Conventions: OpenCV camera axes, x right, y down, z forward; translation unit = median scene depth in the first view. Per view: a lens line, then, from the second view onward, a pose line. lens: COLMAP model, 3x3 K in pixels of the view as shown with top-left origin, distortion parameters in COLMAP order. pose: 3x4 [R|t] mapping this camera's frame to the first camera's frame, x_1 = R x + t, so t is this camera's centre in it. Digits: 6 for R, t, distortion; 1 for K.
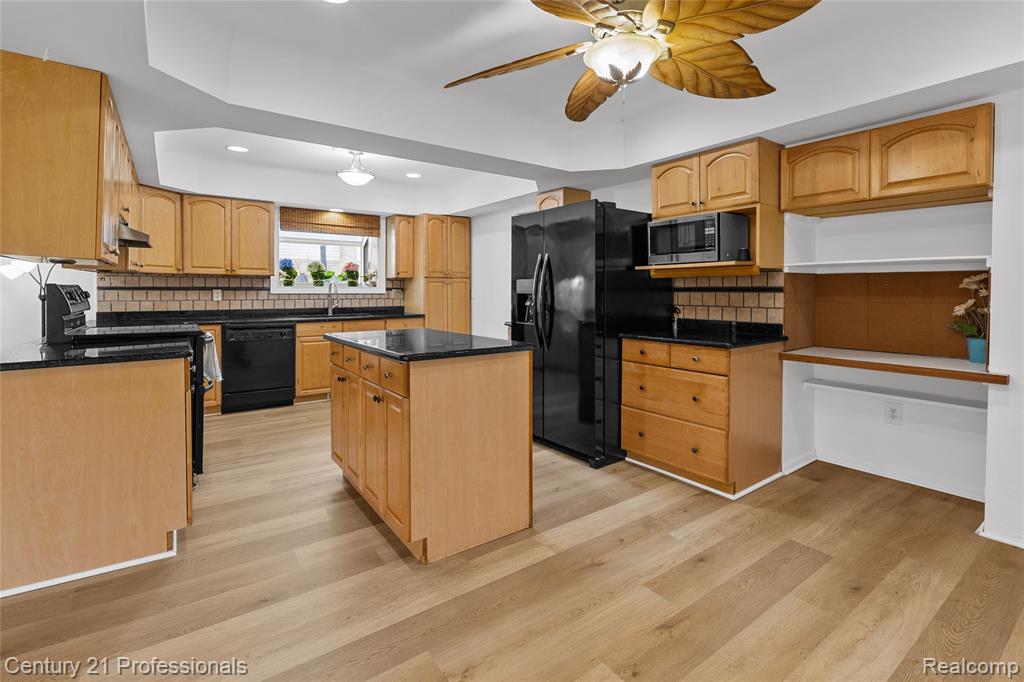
lens RADIAL K [[476.6, 0, 541.4], [0, 476.6, 295.7], [0, 0, 1]] dist [0.000804, 0.000195]
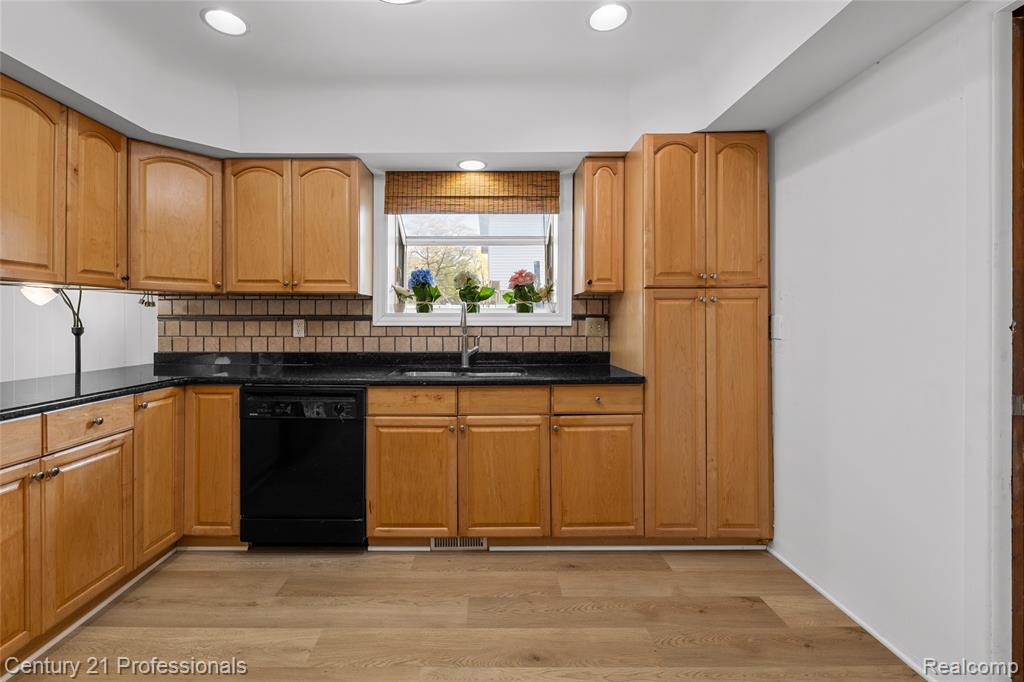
lens RADIAL K [[435.1, 0, 495.7], [0, 435.1, 321.8], [0, 0, 1]] dist [0.000380, 0.000106]
pose [[0.797186, -0.001764, -0.603732, -0.149185], [-0.003901, 0.999960, -0.008073, -0.006406], [0.603722, 0.008791, 0.797147, 0.765749]]
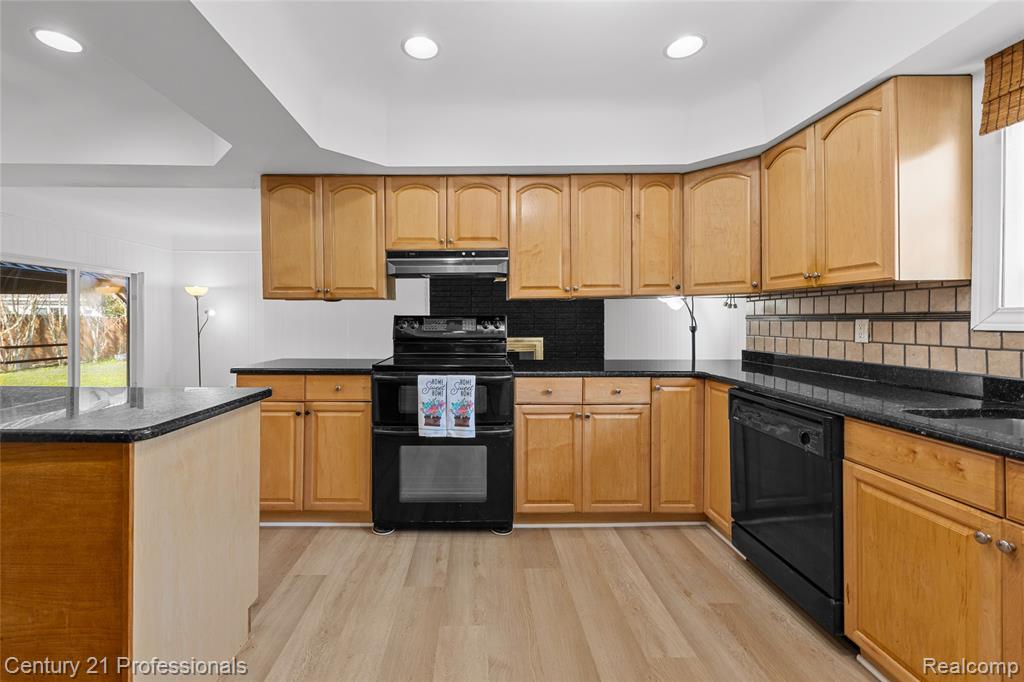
lens RADIAL K [[427.0, 0, 463.6], [0, 427.0, 321.4], [0, 0, 1]] dist [-0.001059, -0.000347]
pose [[-0.621029, -0.001201, -0.783787, -0.115968], [-0.010179, 0.999927, 0.006533, -0.009984], [0.783722, 0.012035, -0.620996, 1.035125]]
